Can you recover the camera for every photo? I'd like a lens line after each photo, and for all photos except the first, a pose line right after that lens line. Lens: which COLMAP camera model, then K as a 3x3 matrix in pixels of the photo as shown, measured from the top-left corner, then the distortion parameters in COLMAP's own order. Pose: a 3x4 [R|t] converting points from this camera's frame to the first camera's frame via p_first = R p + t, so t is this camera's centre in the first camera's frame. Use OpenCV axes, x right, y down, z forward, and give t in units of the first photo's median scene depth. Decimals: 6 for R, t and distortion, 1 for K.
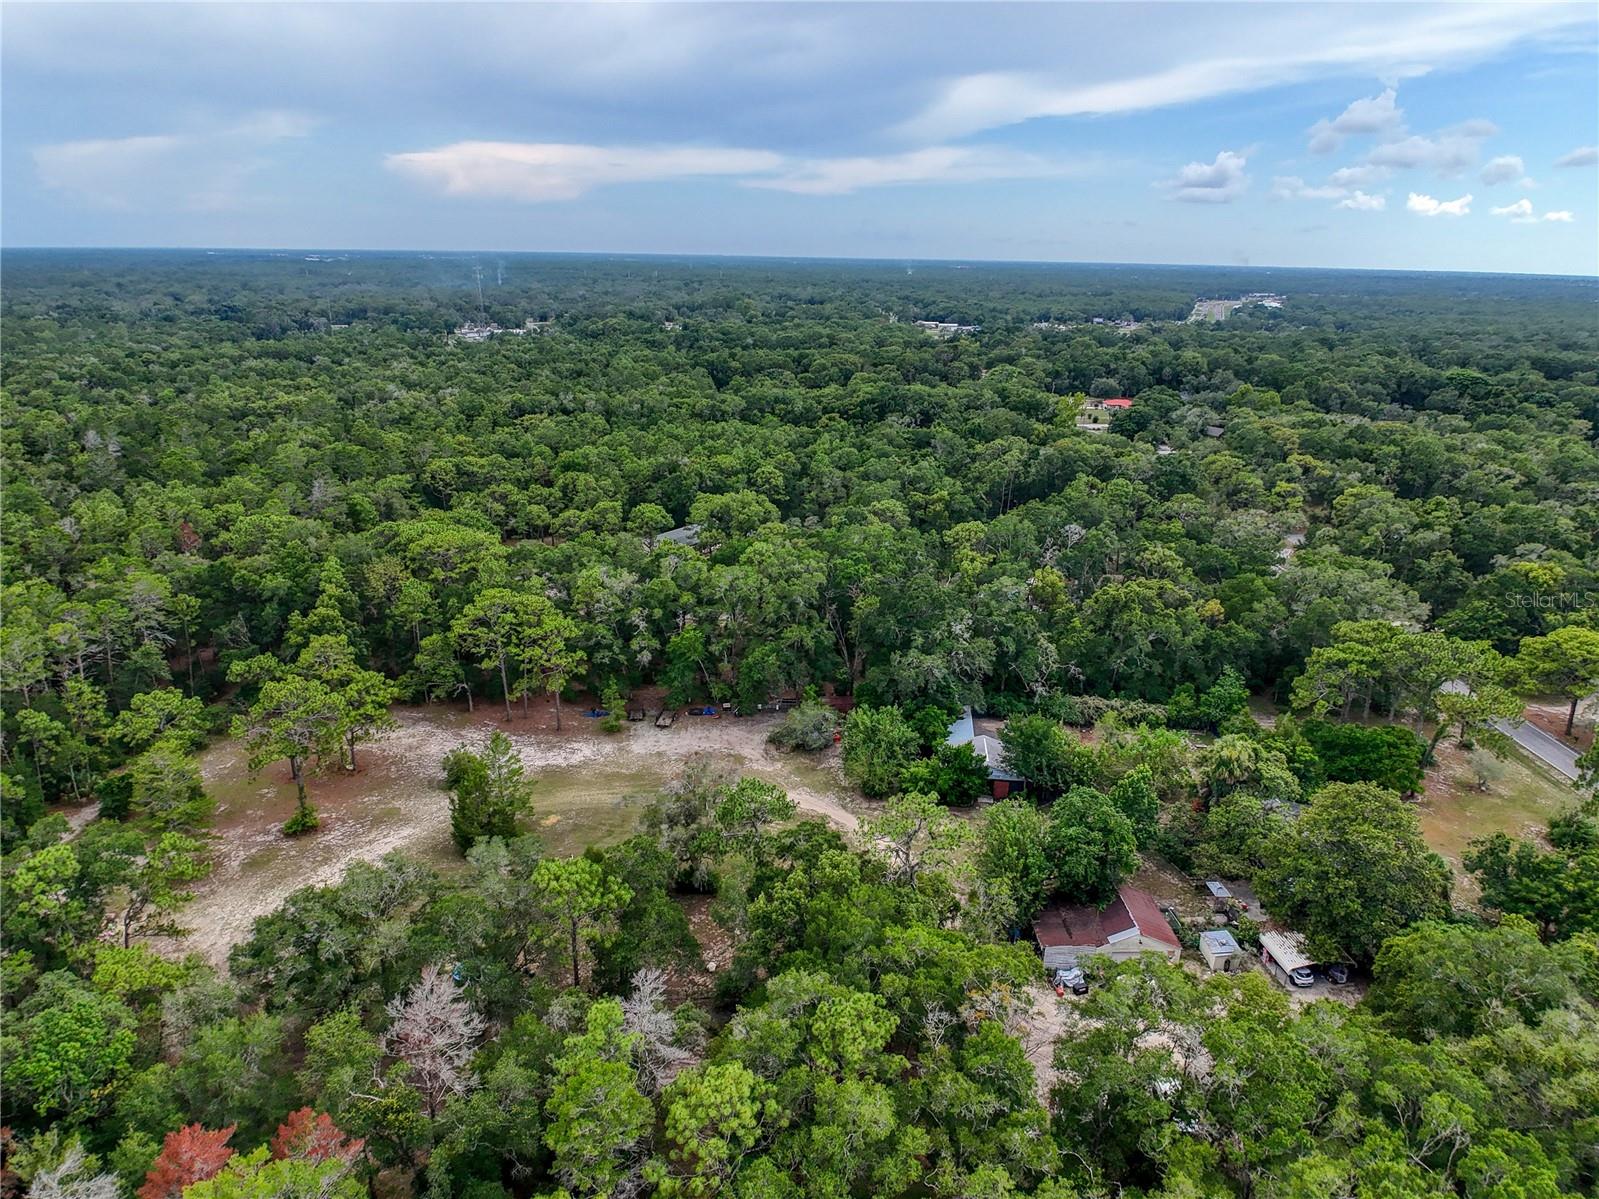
lens RADIAL K [[983.3, 0, 799.1], [0, 983.3, 591.8], [0, 0, 1]] dist [0.016146, -0.029518]
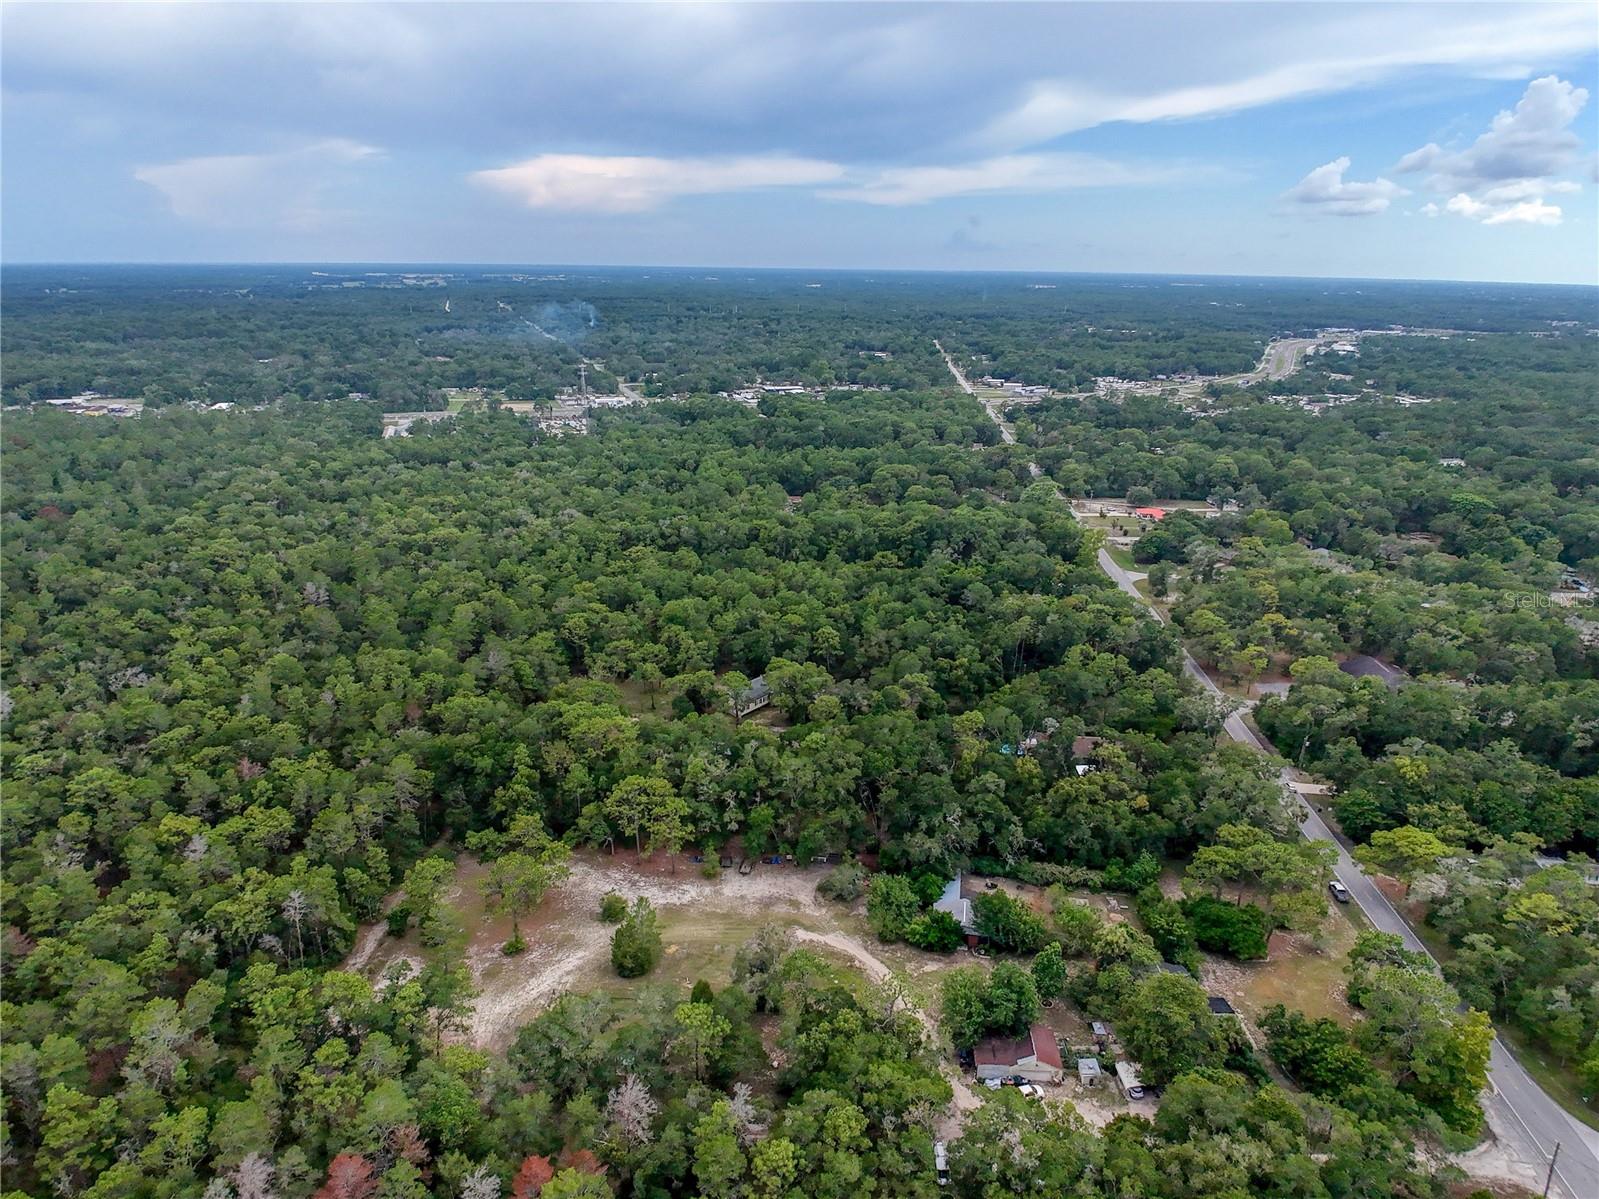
lens RADIAL K [[983.3, 0, 796.6], [0, 983.3, 591.8], [0, 0, 1]] dist [0.016146, -0.029518]
pose [[0.996985, 0.020210, -0.074916, 0.039273], [-0.020879, 0.999749, -0.008167, -0.285522], [0.074732, 0.009707, 0.997156, -0.466863]]
